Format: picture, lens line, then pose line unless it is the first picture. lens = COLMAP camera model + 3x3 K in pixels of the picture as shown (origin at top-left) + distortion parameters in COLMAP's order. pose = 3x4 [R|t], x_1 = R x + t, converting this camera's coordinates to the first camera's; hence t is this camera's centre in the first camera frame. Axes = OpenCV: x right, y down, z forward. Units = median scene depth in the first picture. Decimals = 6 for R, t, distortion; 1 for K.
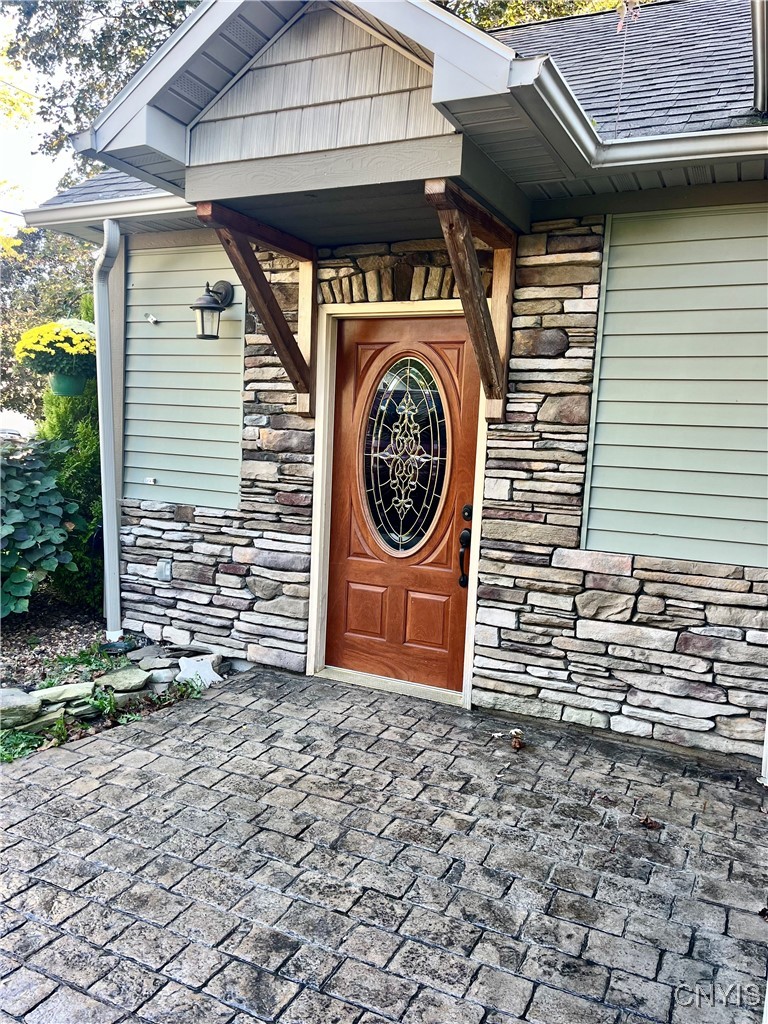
lens RADIAL K [[772.0, 0, 381.0], [0, 772.0, 516.6], [0, 0, 1]] dist [0.068375, -0.083656]
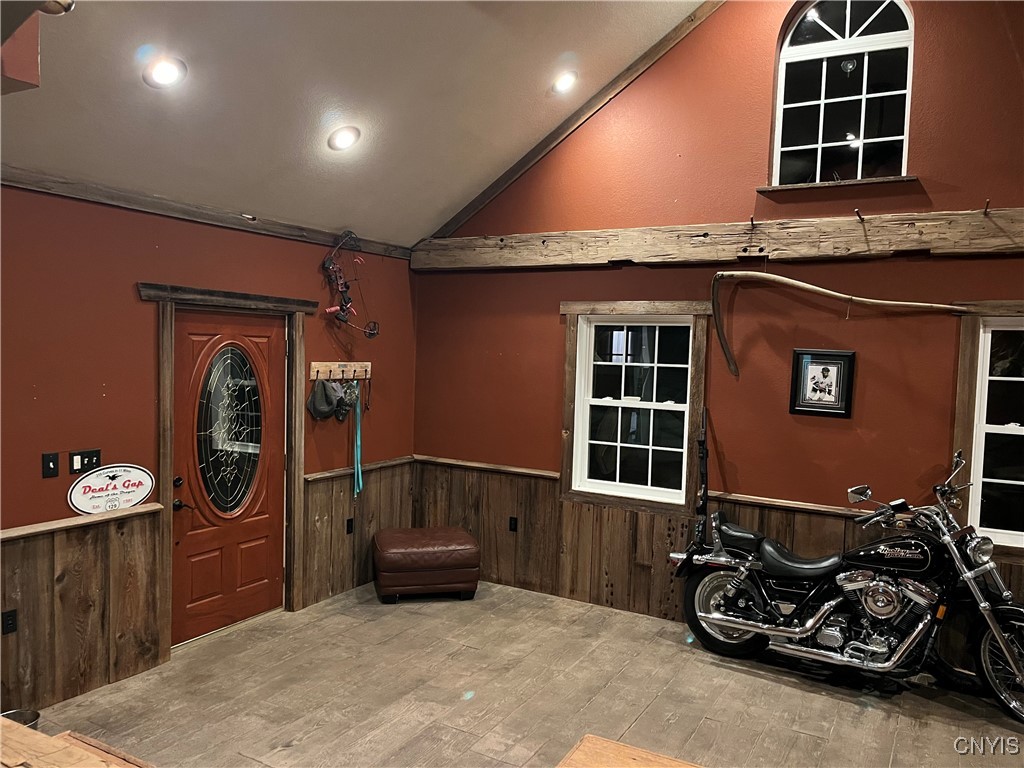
lens RADIAL K [[772.0, 0, 512.4], [0, 772.0, 385.5], [0, 0, 1]] dist [0.068375, -0.083656]
pose [[0.063111, -0.106058, 0.992355, -1.159668], [0.076230, 0.991945, 0.101166, -0.244954], [-0.995091, 0.069262, 0.070688, 0.519782]]
